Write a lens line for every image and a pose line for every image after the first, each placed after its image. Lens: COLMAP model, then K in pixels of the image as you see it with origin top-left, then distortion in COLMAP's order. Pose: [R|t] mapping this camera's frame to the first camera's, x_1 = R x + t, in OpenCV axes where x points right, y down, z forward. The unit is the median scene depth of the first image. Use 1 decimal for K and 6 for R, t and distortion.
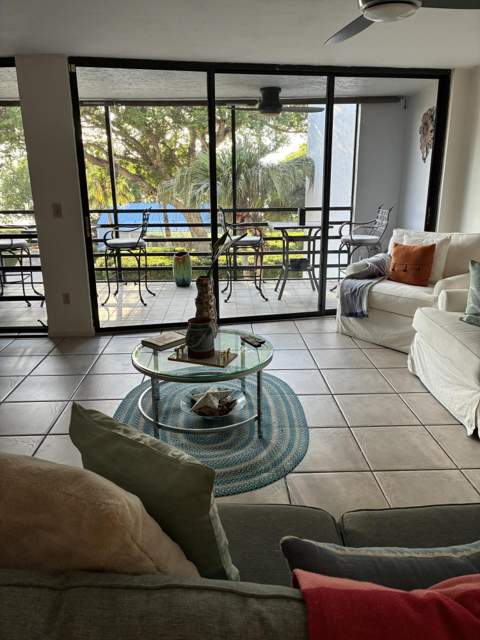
lens RADIAL K [[484.1, 0, 234.5], [0, 484.1, 316.6], [0, 0, 1]] dist [0.029559, -0.013519]
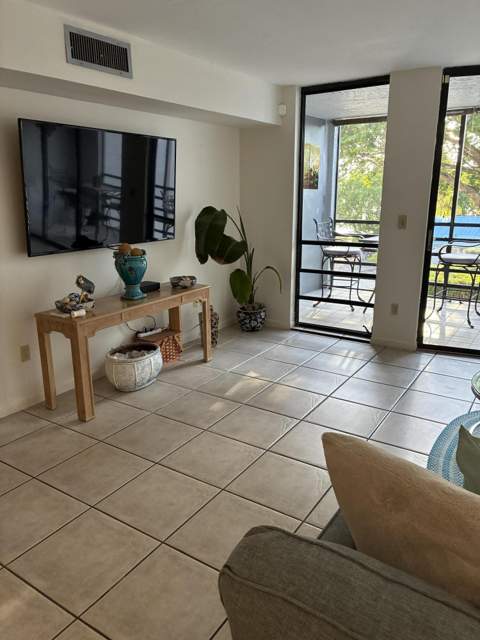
lens RADIAL K [[484.1, 0, 240.7], [0, 484.1, 318.7], [0, 0, 1]] dist [0.029559, -0.013519]
pose [[0.823469, 0.152667, -0.546435, -0.049741], [-0.162127, 0.986276, 0.031231, 0.002463], [0.543704, 0.062874, 0.836919, -0.013011]]
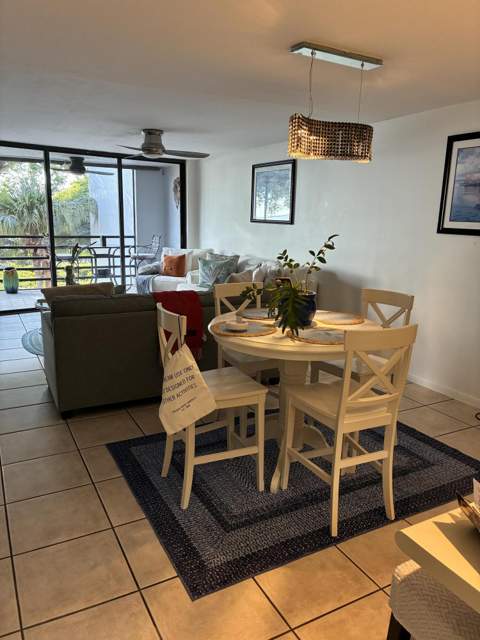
lens RADIAL K [[484.1, 0, 238.6], [0, 484.1, 318.7], [0, 0, 1]] dist [0.029559, -0.013519]
pose [[0.895502, -0.063182, 0.440550, -0.195040], [0.092421, 0.994693, -0.045210, 0.165786], [-0.435356, 0.081202, 0.896589, -0.605061]]
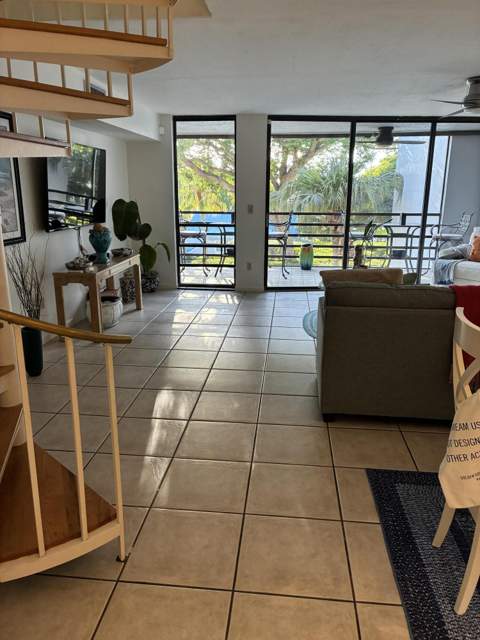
lens RADIAL K [[484.1, 0, 241.2], [0, 484.1, 316.0], [0, 0, 1]] dist [0.029559, -0.013519]
pose [[0.991361, 0.048255, -0.121959, -0.157332], [-0.051100, 0.998487, -0.020308, 0.139468], [0.120794, 0.026365, 0.992327, -0.478895]]
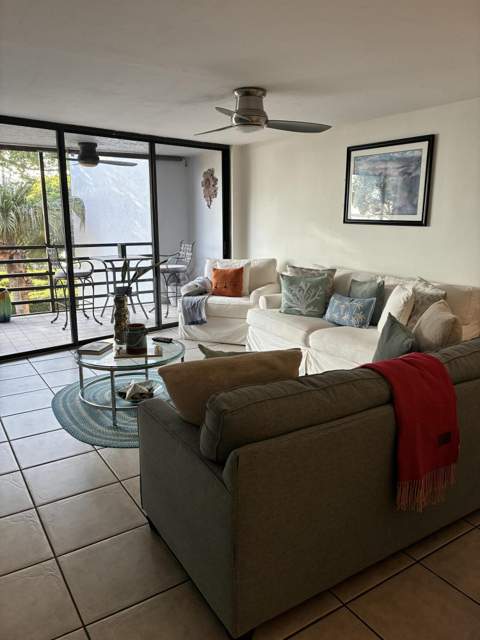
lens RADIAL K [[484.1, 0, 243.4], [0, 484.1, 316.3], [0, 0, 1]] dist [0.029559, -0.013519]
pose [[0.853595, -0.094473, 0.512300, -0.271262], [0.131758, 0.990596, -0.036860, 0.038738], [-0.504000, 0.098963, 0.858015, -0.164873]]
